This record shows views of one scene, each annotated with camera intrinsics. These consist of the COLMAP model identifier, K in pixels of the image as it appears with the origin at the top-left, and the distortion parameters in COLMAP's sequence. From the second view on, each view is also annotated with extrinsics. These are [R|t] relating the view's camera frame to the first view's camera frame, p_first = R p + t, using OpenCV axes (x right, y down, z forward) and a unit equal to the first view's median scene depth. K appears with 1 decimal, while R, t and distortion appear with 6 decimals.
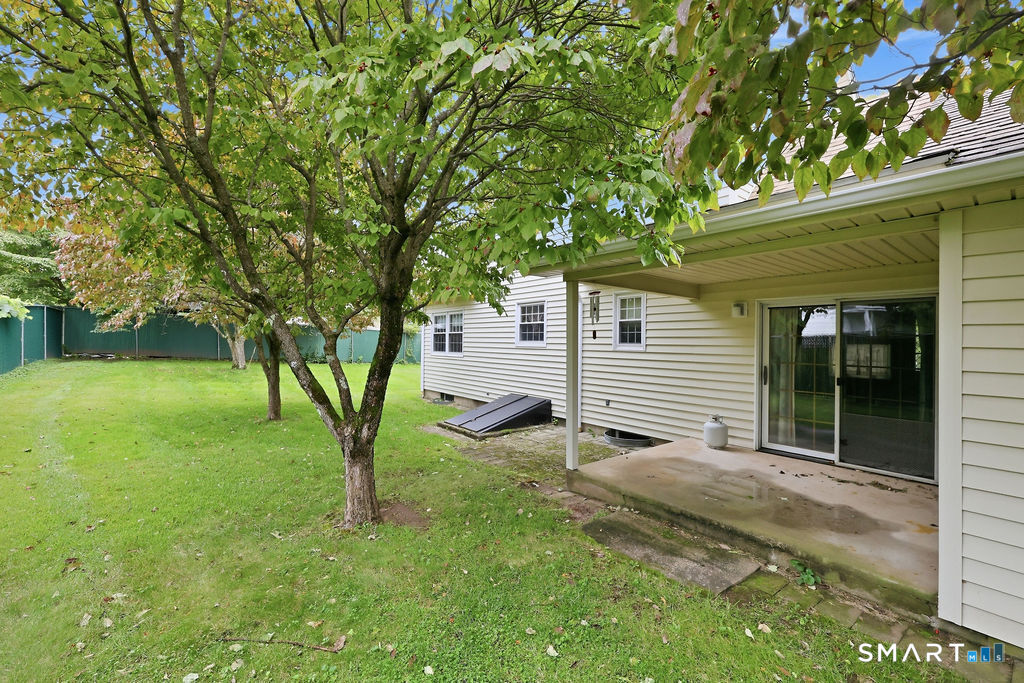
lens RADIAL K [[422.0, 0, 512.5], [0, 422.0, 351.1], [0, 0, 1]] dist [0.009196, 0.000071]
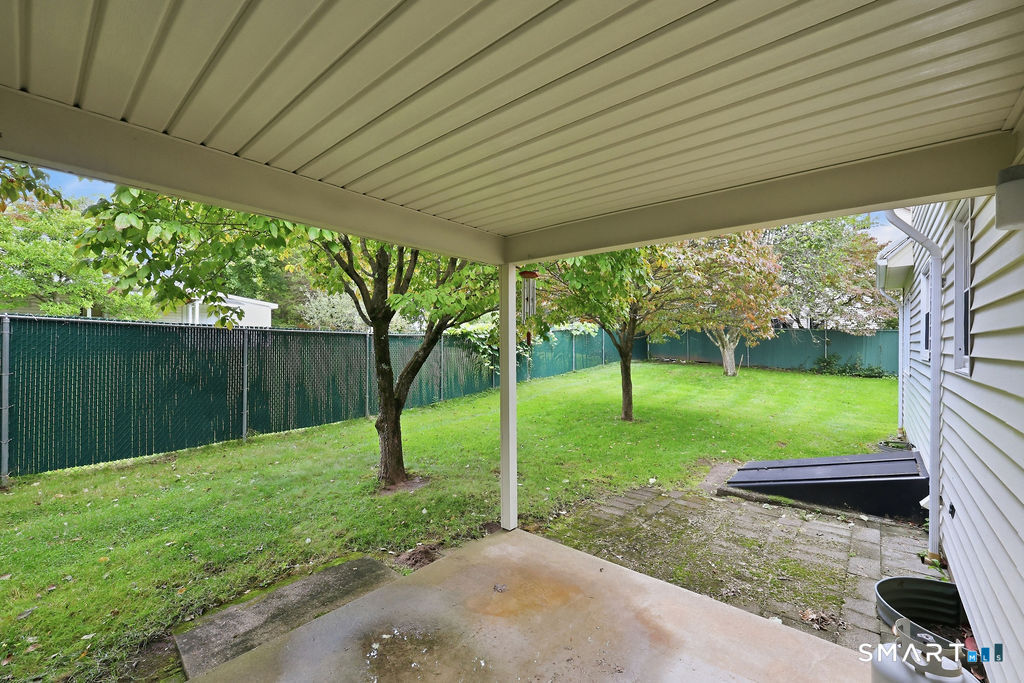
lens RADIAL K [[422.0, 0, 512.5], [0, 422.0, 351.1], [0, 0, 1]] dist [0.009196, 0.000071]
pose [[0.191410, 0.001854, -0.981508, 0.588045], [-0.017270, 0.999850, -0.001479, -0.015396], [0.981358, 0.017233, 0.191413, 0.596568]]
